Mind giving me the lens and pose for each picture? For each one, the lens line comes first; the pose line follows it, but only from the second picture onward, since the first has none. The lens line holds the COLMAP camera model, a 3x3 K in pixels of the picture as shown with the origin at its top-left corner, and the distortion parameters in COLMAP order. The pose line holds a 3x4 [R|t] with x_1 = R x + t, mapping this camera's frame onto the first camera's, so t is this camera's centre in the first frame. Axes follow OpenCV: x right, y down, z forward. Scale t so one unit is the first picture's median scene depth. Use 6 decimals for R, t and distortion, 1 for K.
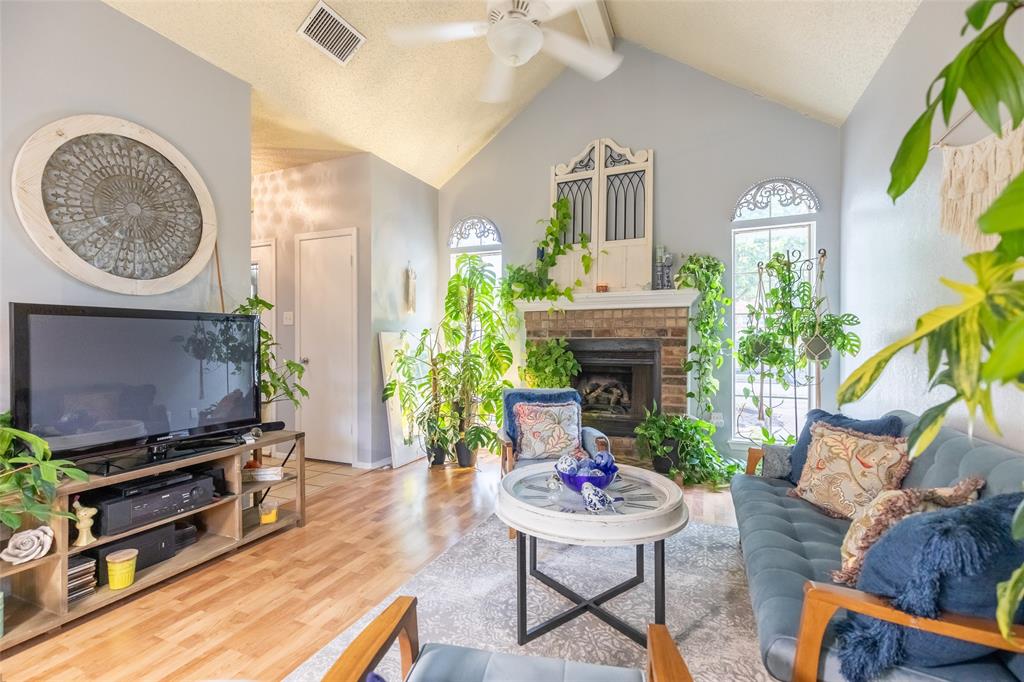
lens RADIAL K [[462.3, 0, 512.3], [0, 462.3, 344.8], [0, 0, 1]] dist [0.004055, 0.000517]
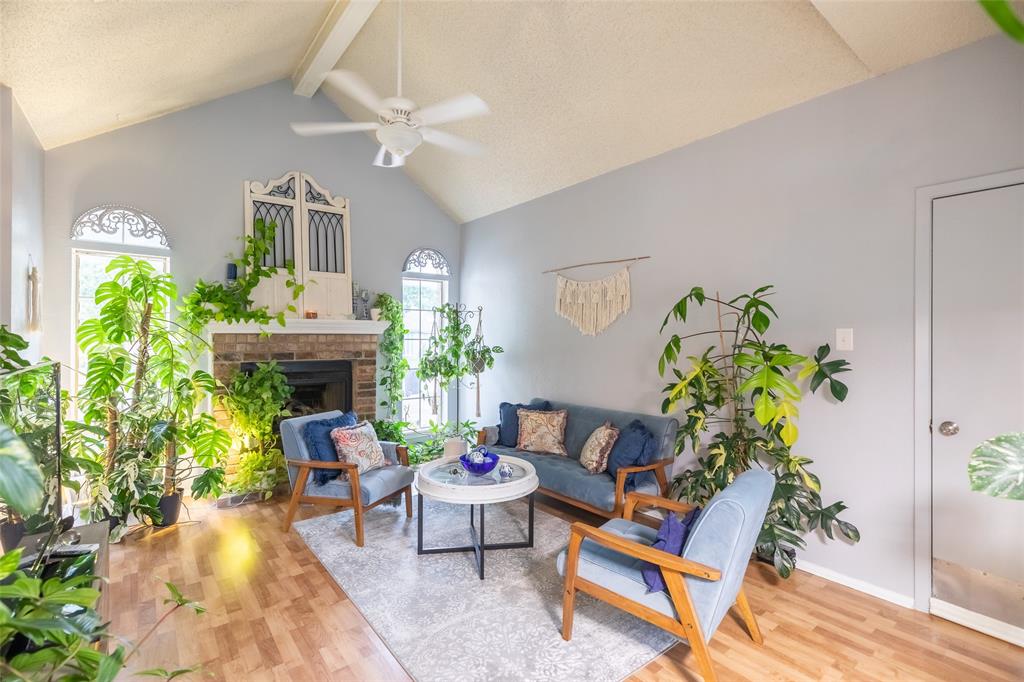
lens RADIAL K [[462.3, 0, 510.5], [0, 462.3, 339.9], [0, 0, 1]] dist [0.004055, 0.000517]
pose [[0.479585, 0.000092, 0.877495, -0.523732], [0.007606, 0.999962, -0.004262, -0.054782], [-0.877462, 0.008719, 0.479566, 0.074620]]
